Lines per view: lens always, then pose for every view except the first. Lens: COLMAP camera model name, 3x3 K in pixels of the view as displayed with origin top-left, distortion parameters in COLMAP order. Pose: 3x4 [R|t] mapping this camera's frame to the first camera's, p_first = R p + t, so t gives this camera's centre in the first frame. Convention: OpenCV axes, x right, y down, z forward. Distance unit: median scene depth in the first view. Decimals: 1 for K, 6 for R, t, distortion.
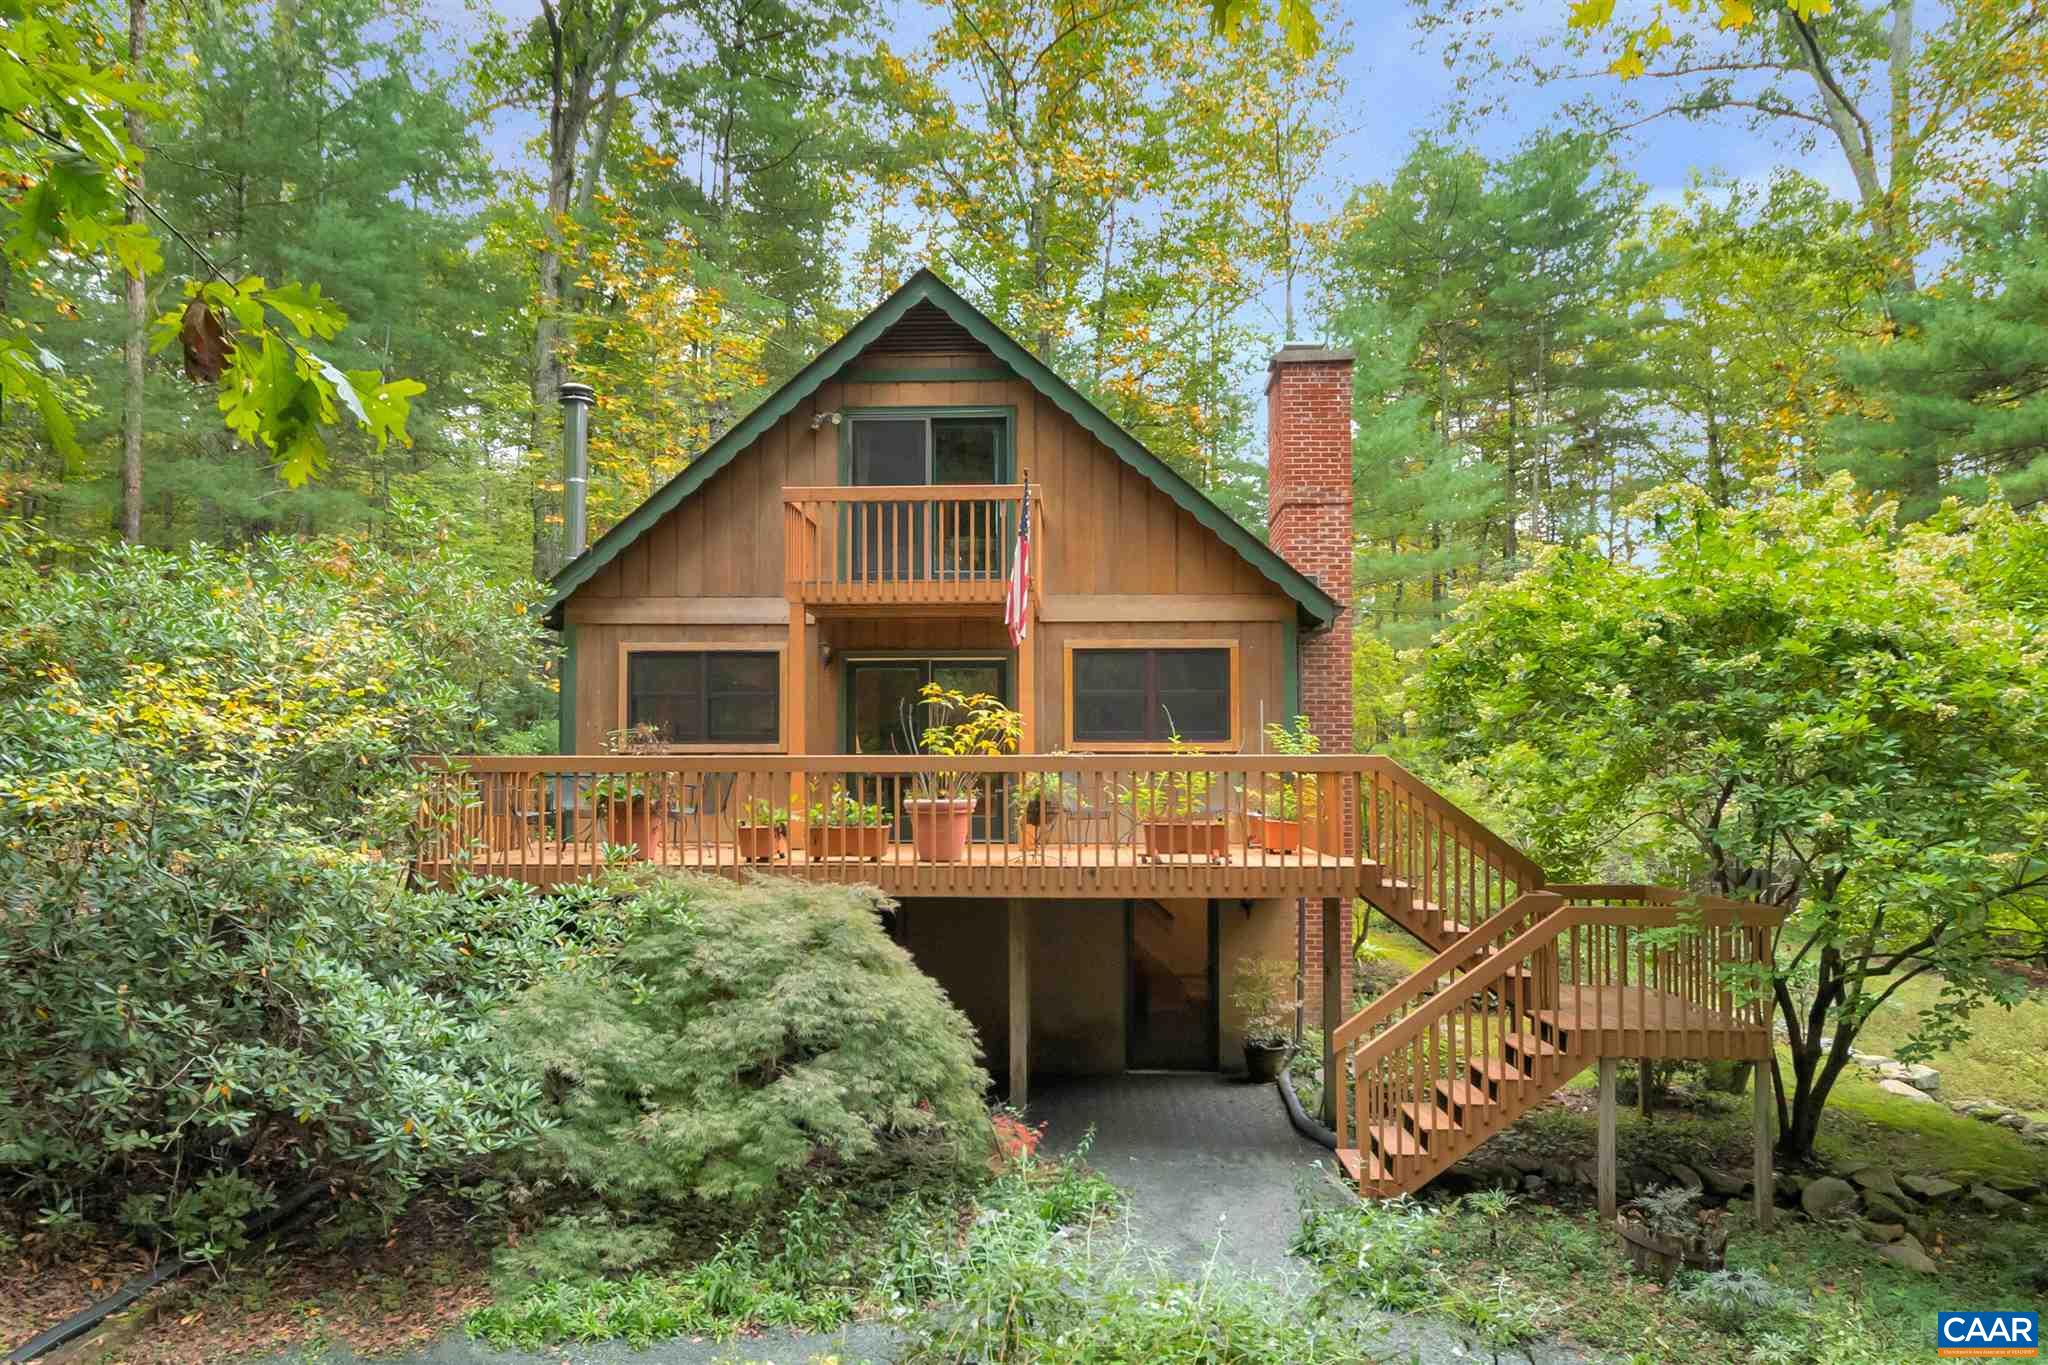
lens RADIAL K [[1487.3, 0, 1027.0], [0, 1487.3, 693.2], [0, 0, 1]] dist [0.000148, -0.009157]
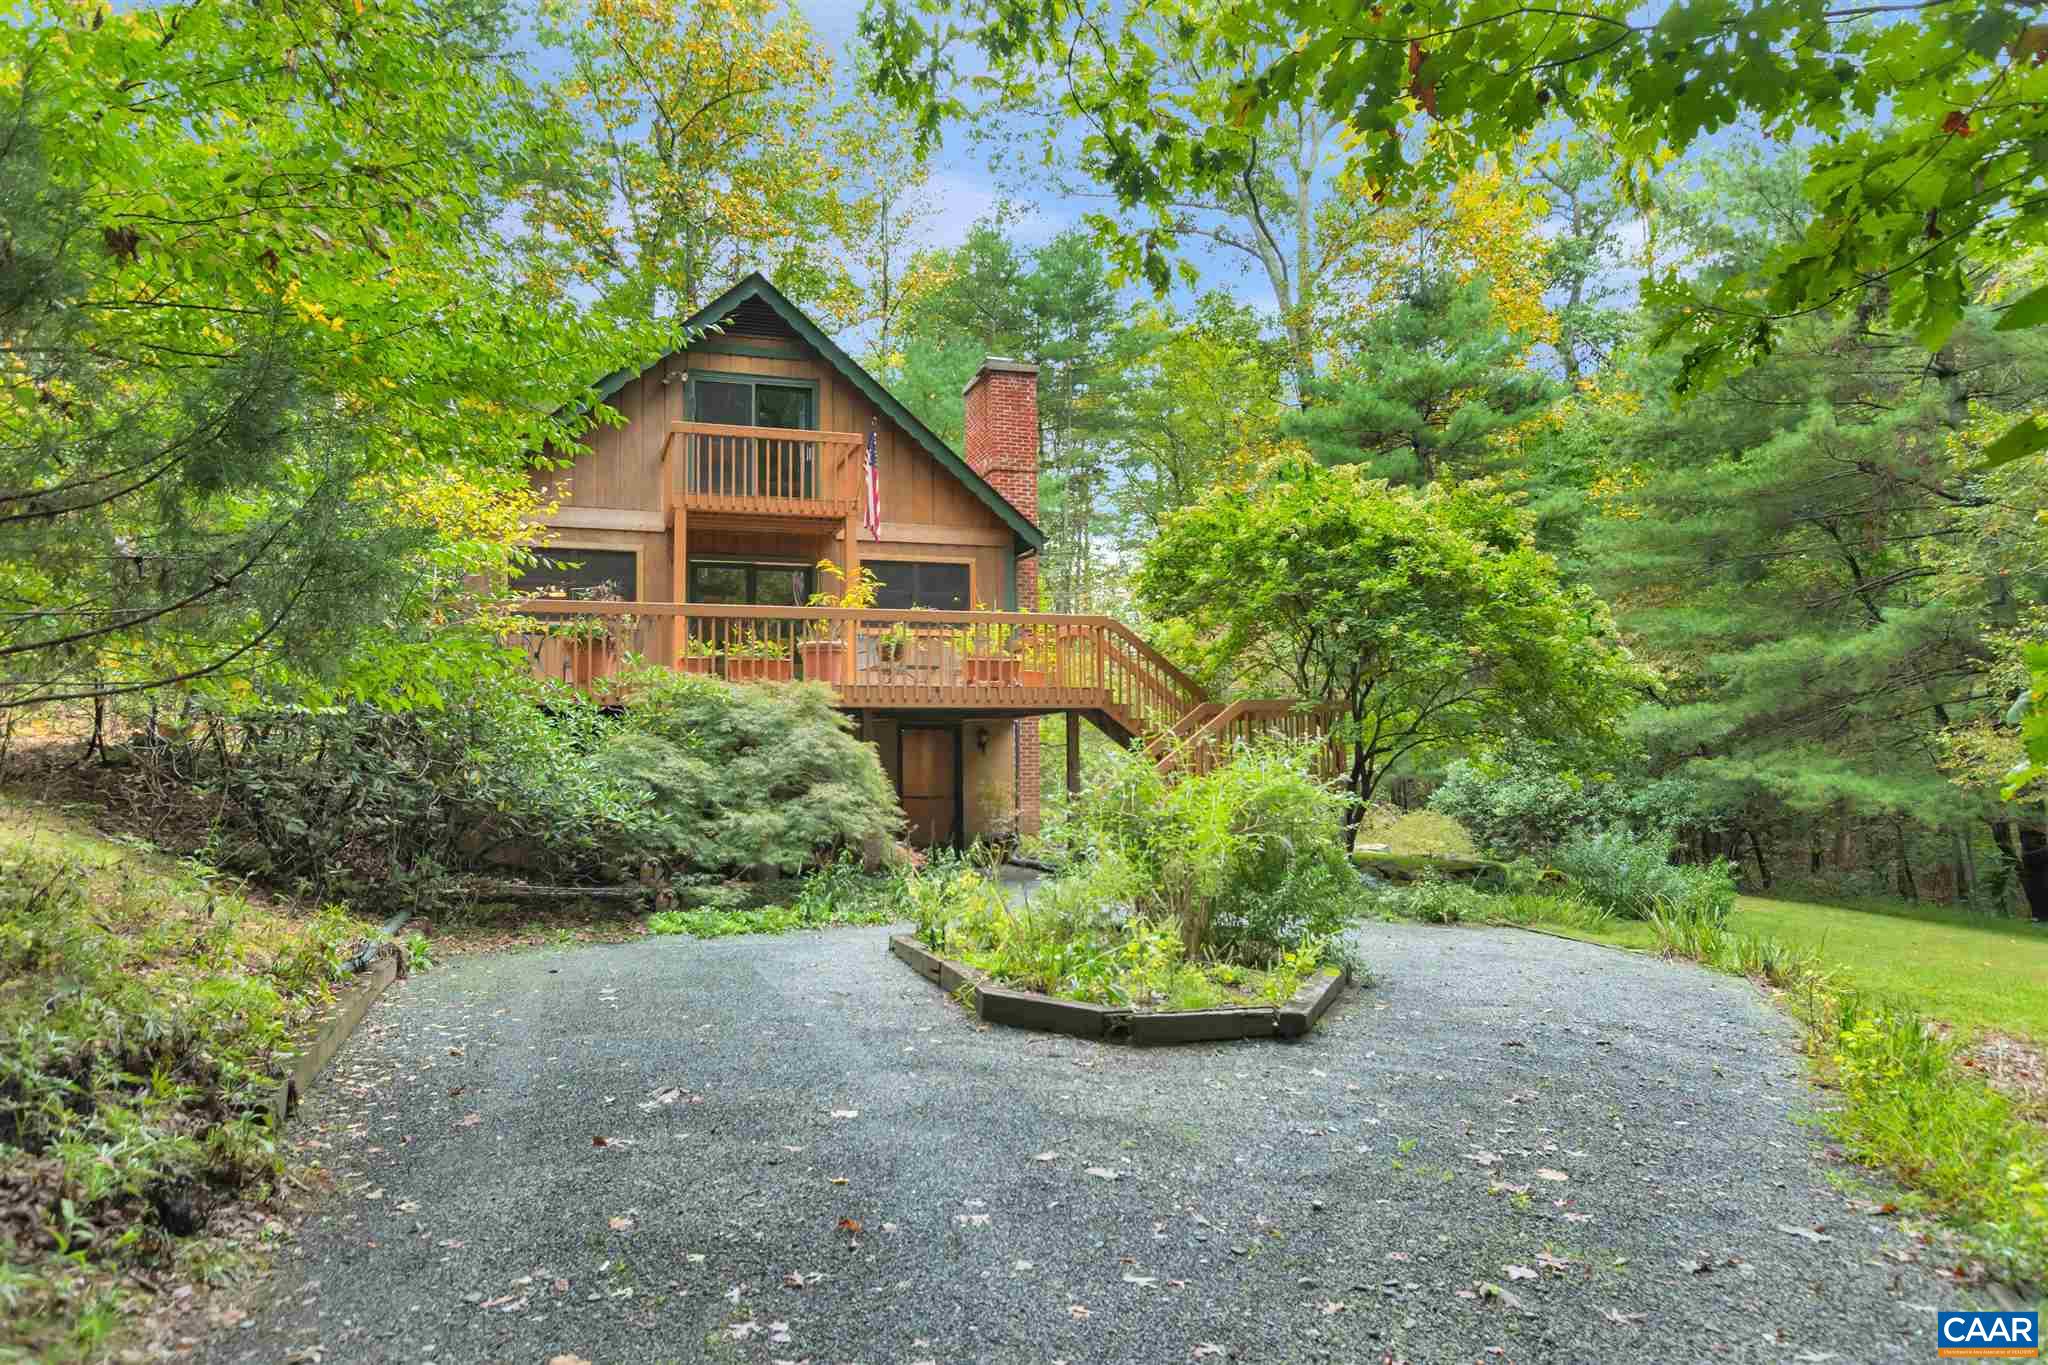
lens RADIAL K [[1462.7, 0, 1023.3], [0, 1462.7, 674.9], [0, 0, 1]] dist [0.022807, 0.001609]
pose [[0.915326, 0.022765, 0.402070, -0.456554], [-0.003297, 0.998791, -0.049047, 0.175298], [-0.402700, 0.043568, 0.914294, -0.348871]]
